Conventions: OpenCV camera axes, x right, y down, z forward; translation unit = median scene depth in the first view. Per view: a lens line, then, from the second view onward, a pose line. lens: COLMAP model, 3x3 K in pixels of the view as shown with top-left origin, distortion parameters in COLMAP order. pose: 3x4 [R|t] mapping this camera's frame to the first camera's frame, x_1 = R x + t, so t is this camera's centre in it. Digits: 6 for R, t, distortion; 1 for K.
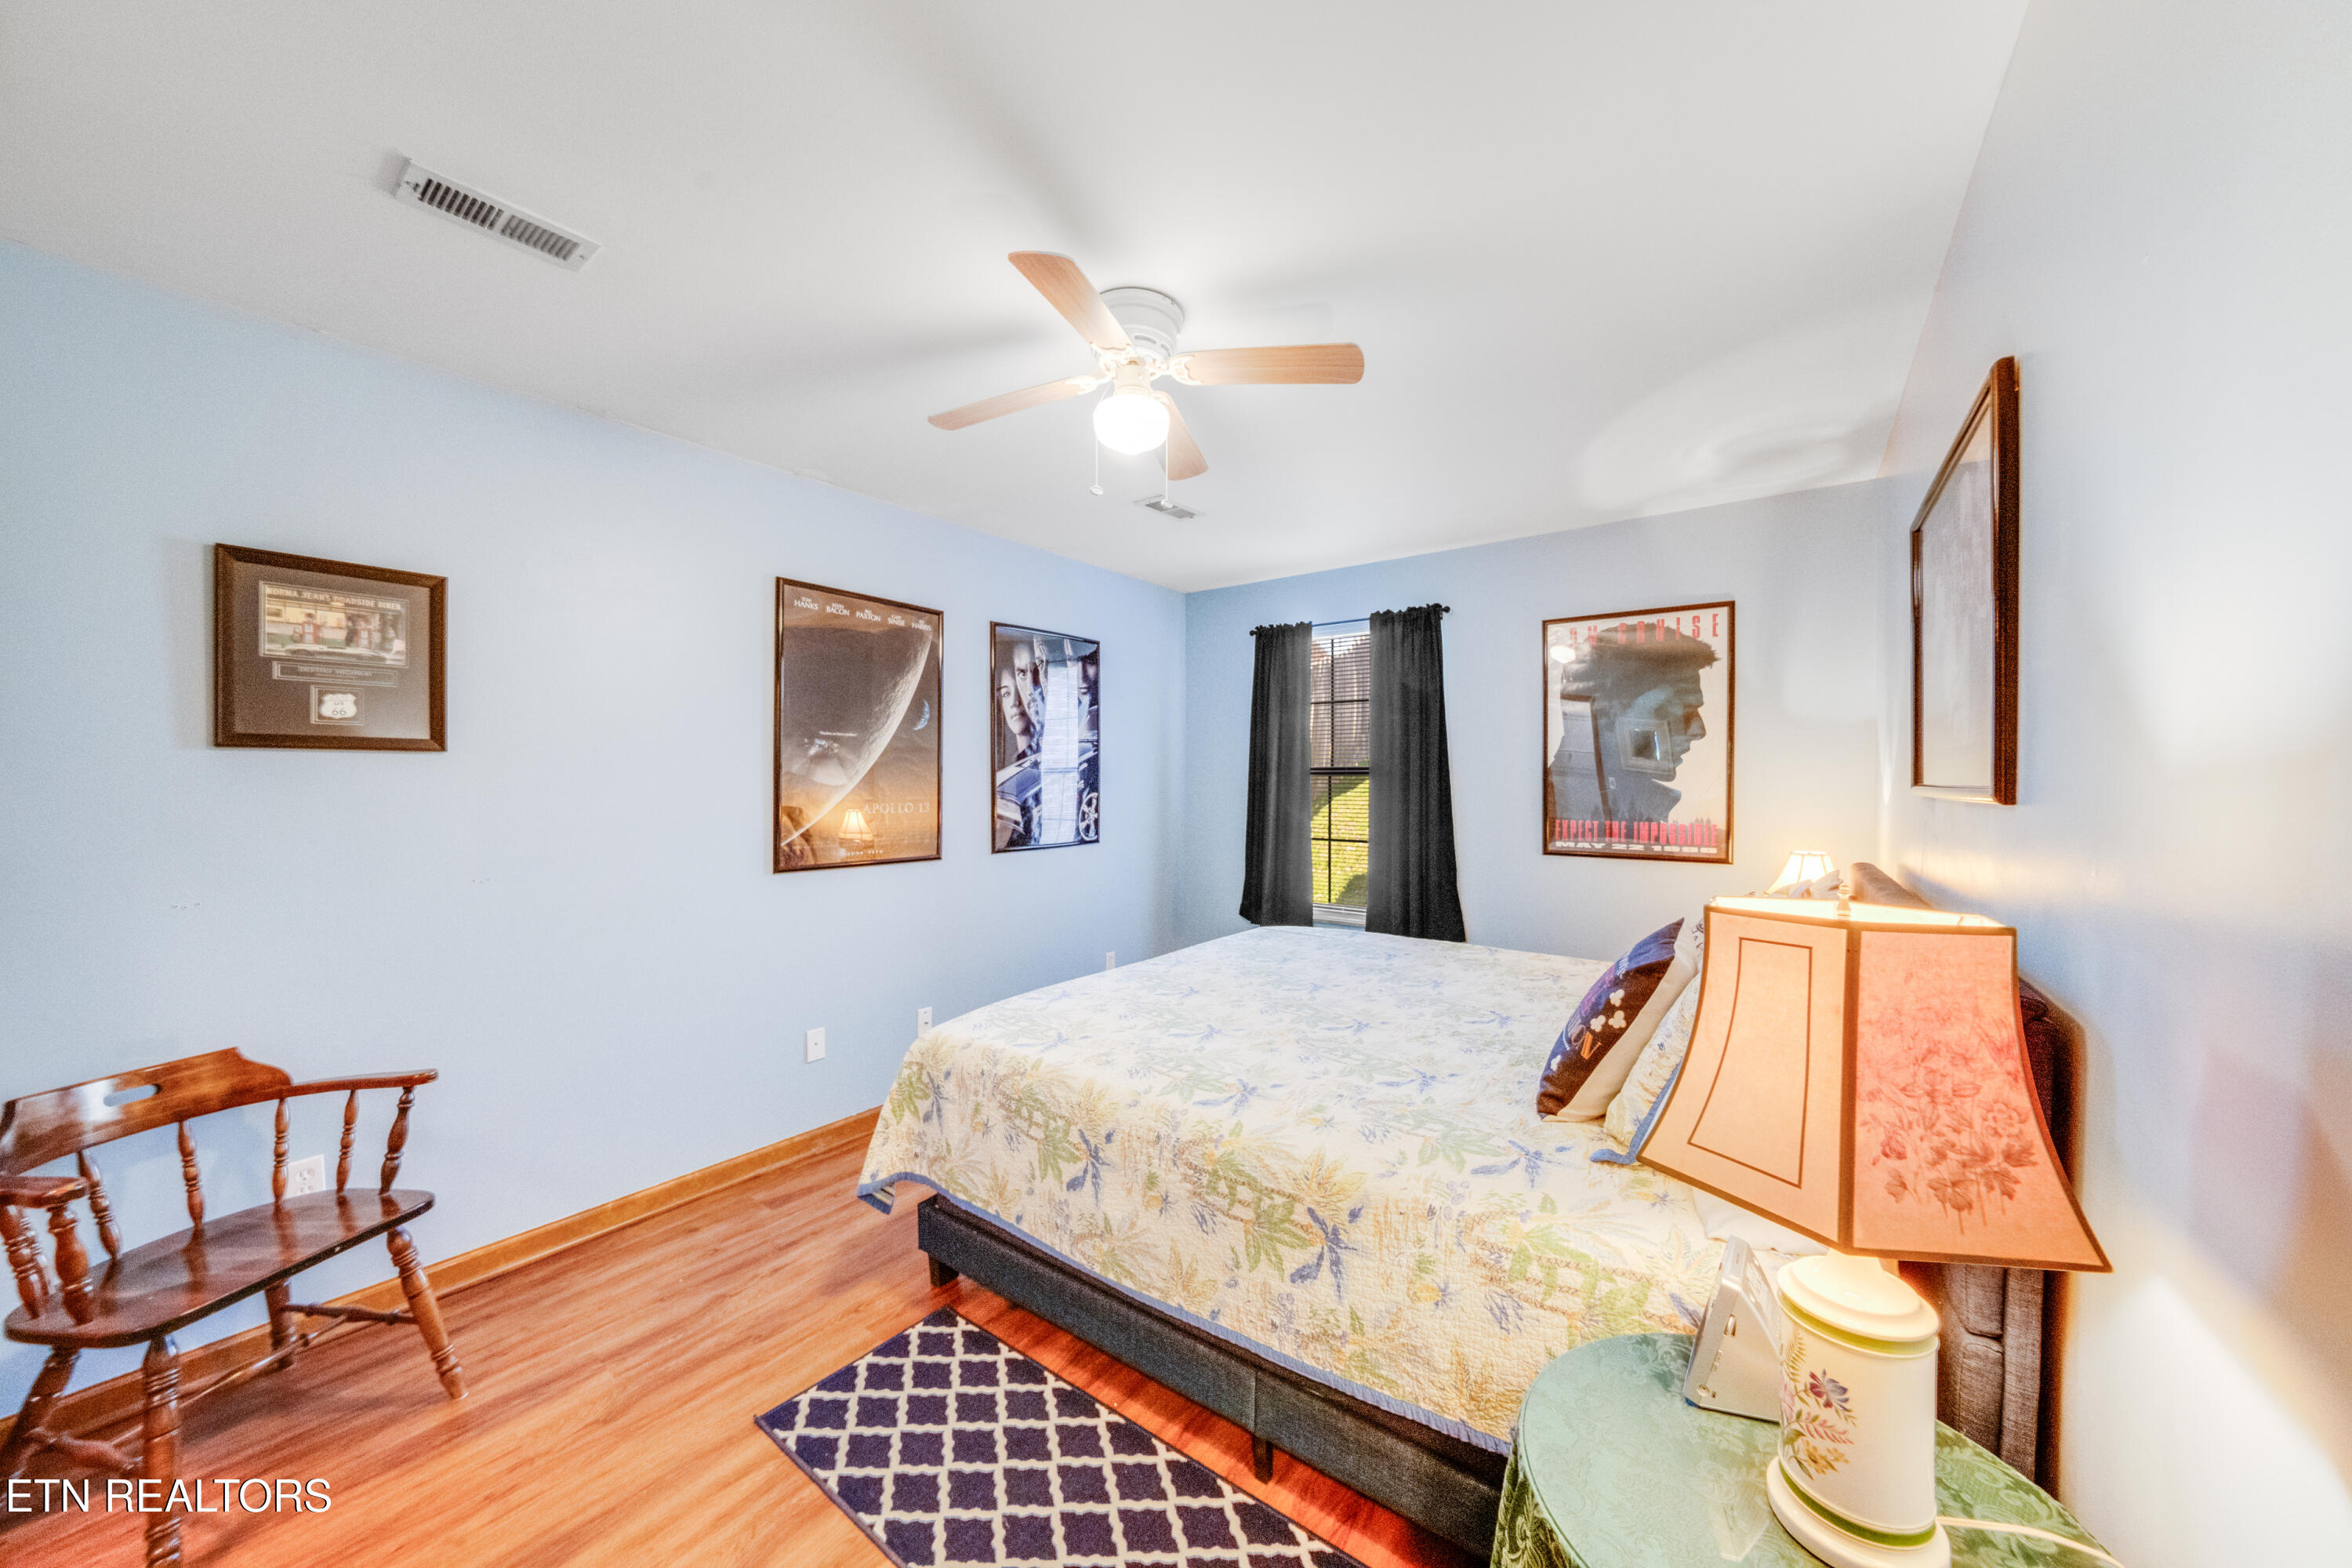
lens RADIAL K [[812.6, 0, 1172.2], [0, 812.6, 789.5], [0, 0, 1]] dist [-0.018146, -0.000014]
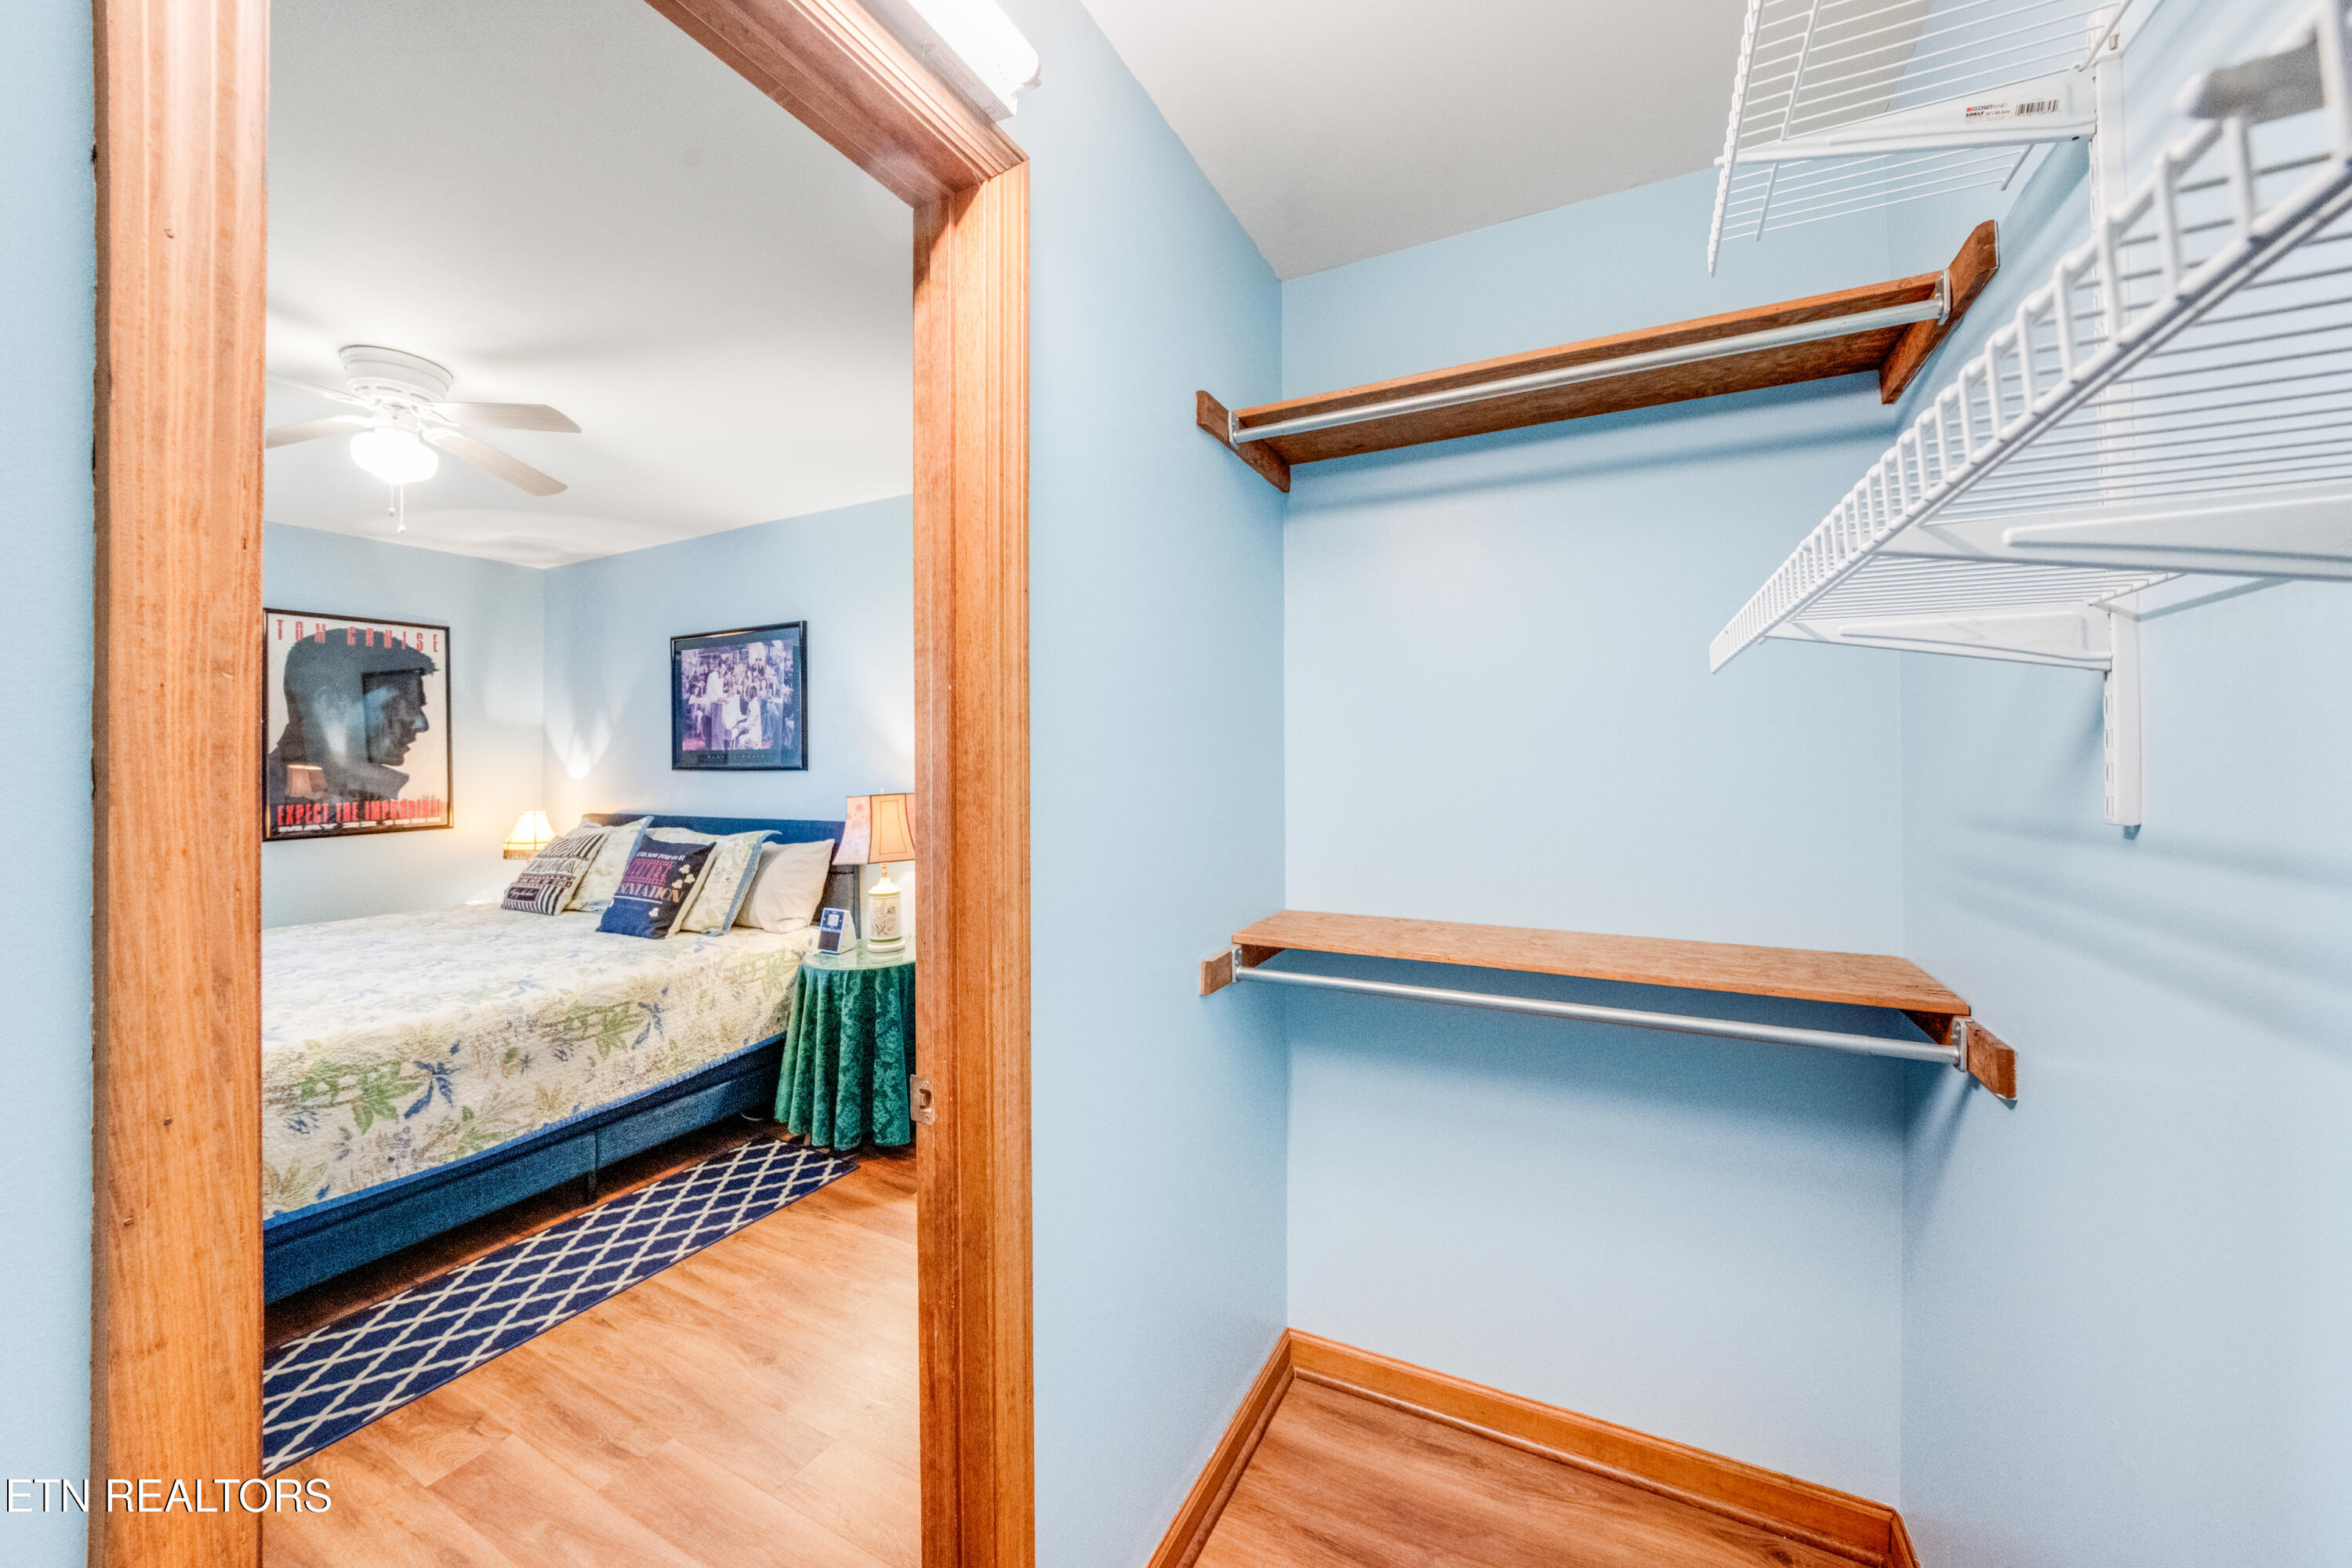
lens RADIAL K [[849.8, 0, 1179.9], [0, 849.8, 752.1], [0, 0, 1]] dist [-0.013460, 0.000223]
pose [[-0.164060, 0.009024, 0.986409, -1.353539], [0.017792, 0.999823, -0.006188, -0.002864], [-0.986290, 0.016535, -0.164191, 0.084142]]
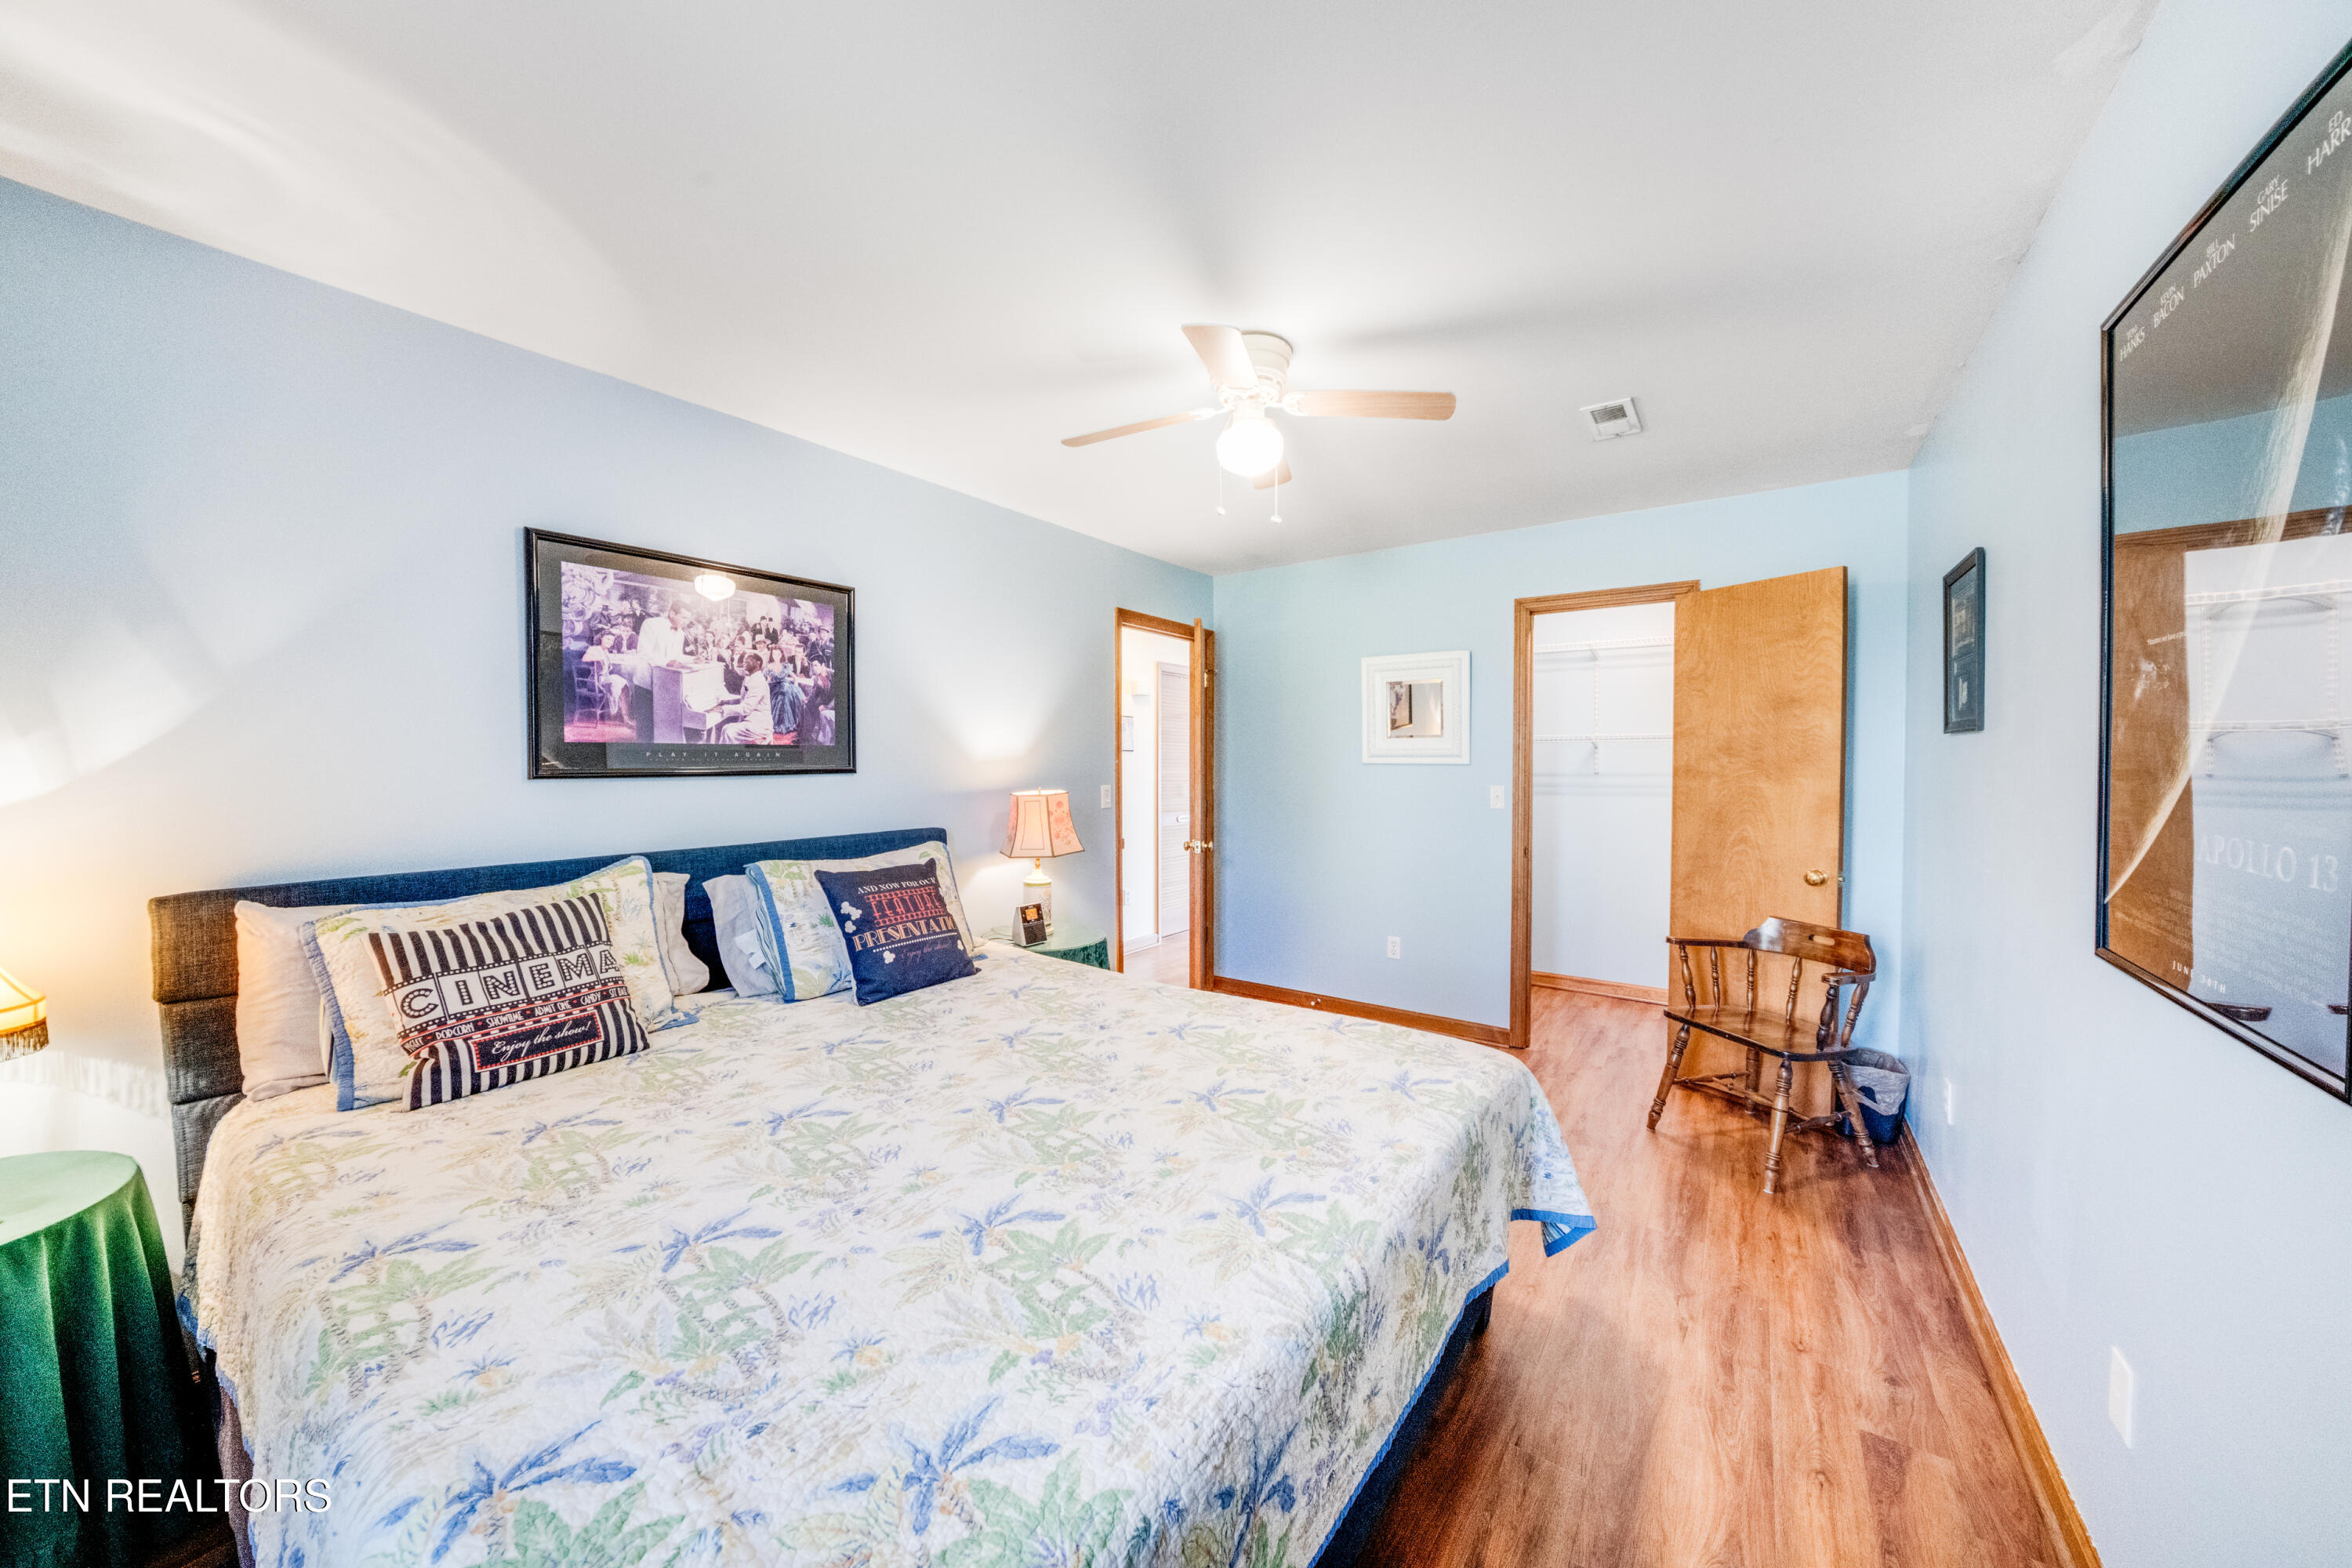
lens RADIAL K [[817.3, 0, 1165.3], [0, 817.3, 777.0], [0, 0, 1]] dist [-0.016493, 0.000070]
pose [[-0.999863, 0.003852, -0.016102, 0.083868], [0.003343, 0.999497, 0.031534, -0.025916], [0.016215, 0.031476, -0.999373, 2.055606]]
